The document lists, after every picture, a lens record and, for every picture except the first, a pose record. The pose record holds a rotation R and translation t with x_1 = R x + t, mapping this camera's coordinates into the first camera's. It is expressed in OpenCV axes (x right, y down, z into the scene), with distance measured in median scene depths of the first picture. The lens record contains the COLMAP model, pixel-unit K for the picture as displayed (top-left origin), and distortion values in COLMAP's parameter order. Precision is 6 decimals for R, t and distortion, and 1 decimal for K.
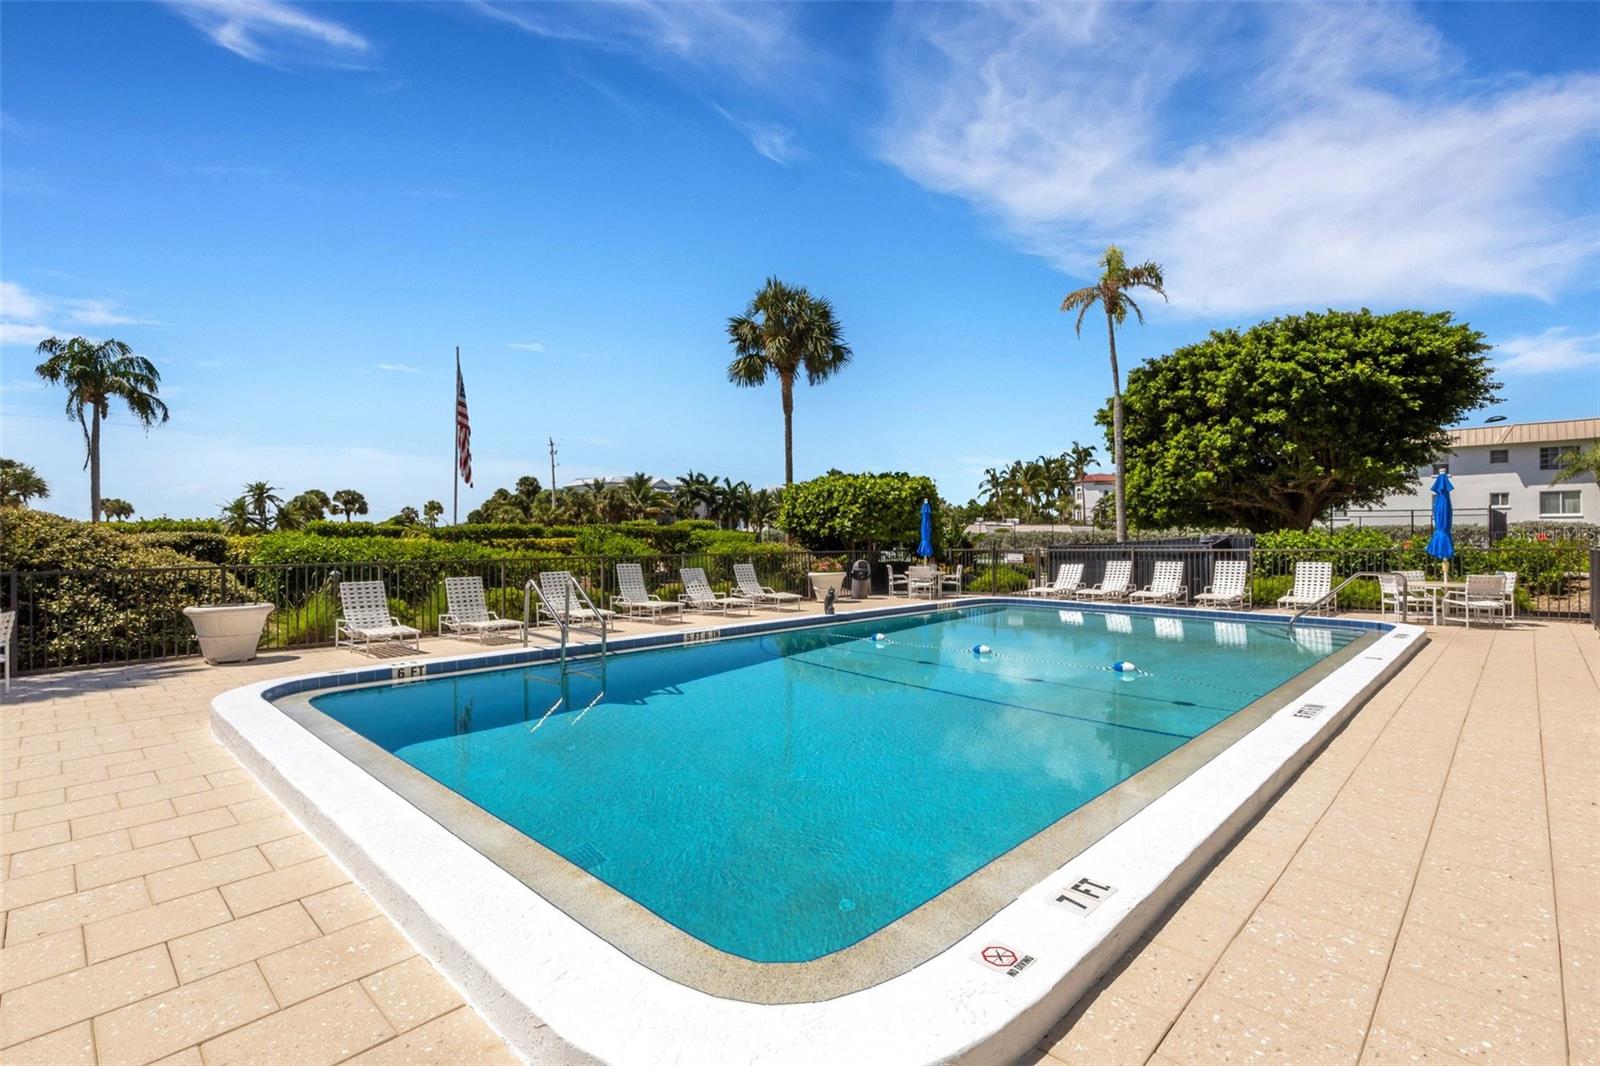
lens RADIAL K [[733.4, 0, 795.5], [0, 733.4, 542.2], [0, 0, 1]] dist [0.001654, -0.000168]
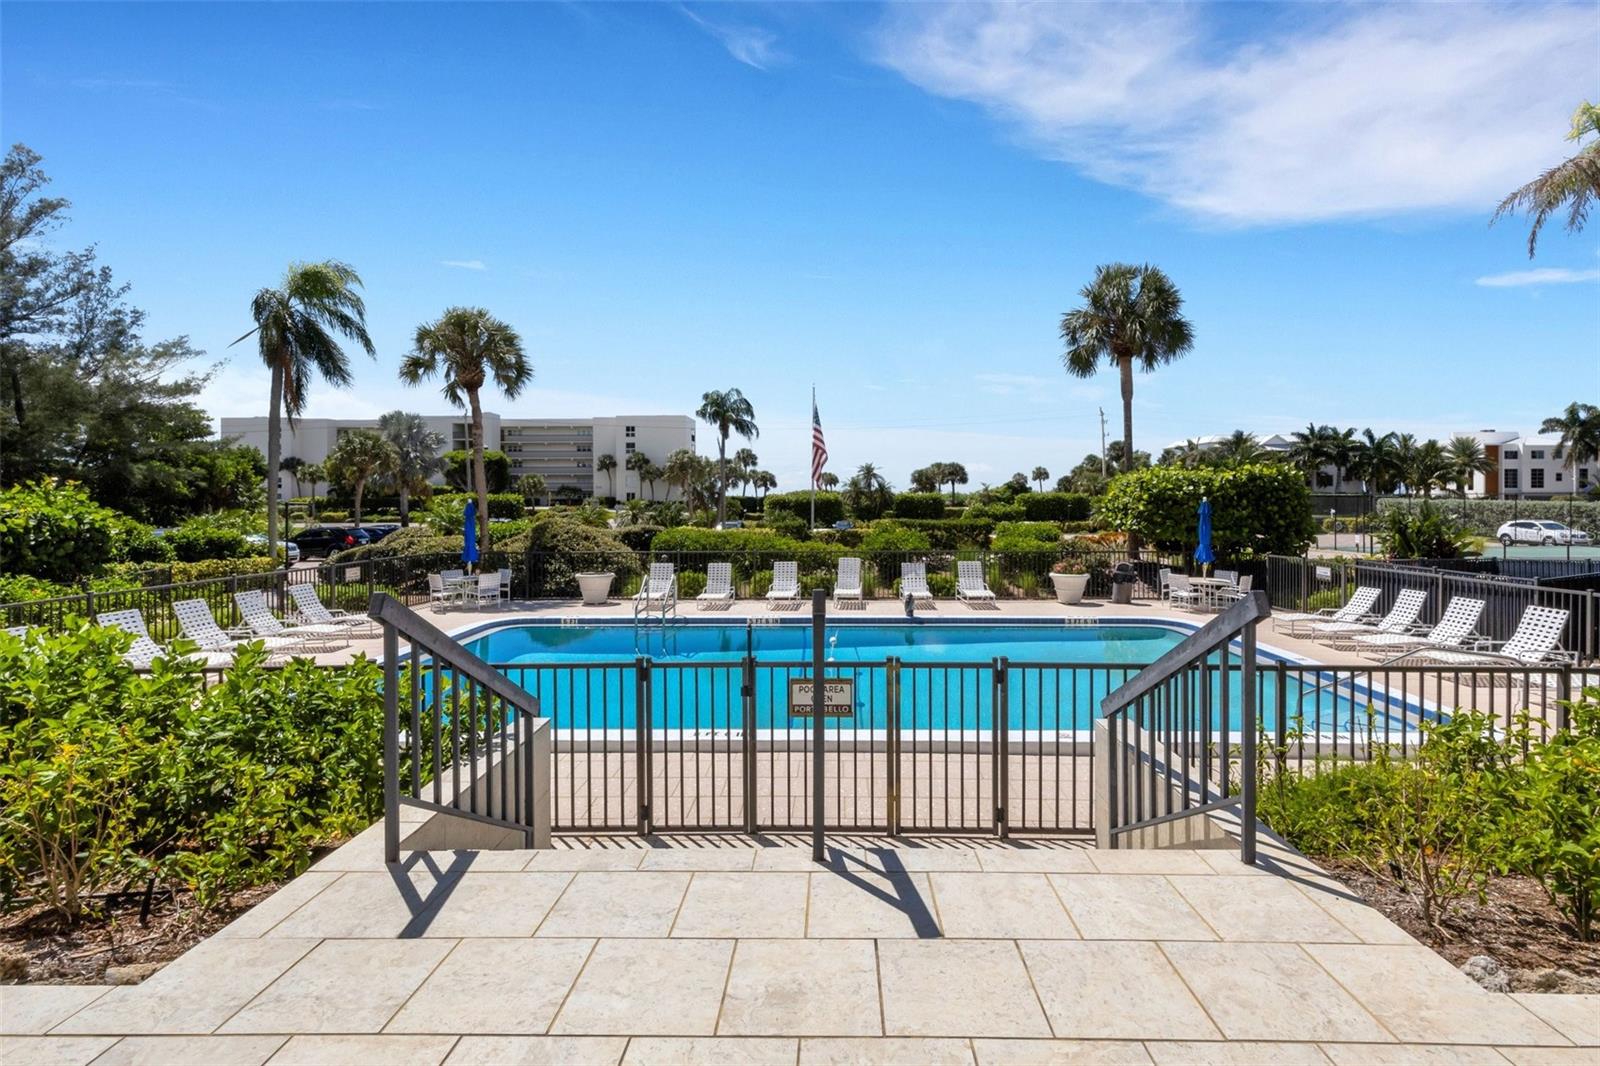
lens RADIAL K [[733.4, 0, 815.9], [0, 733.4, 499.3], [0, 0, 1]] dist [0.001654, -0.000168]
pose [[0.689574, 0.004081, -0.724204, 0.163673], [-0.005686, 0.999984, 0.000221, -0.017885], [0.724193, 0.003965, 0.689586, 0.019979]]
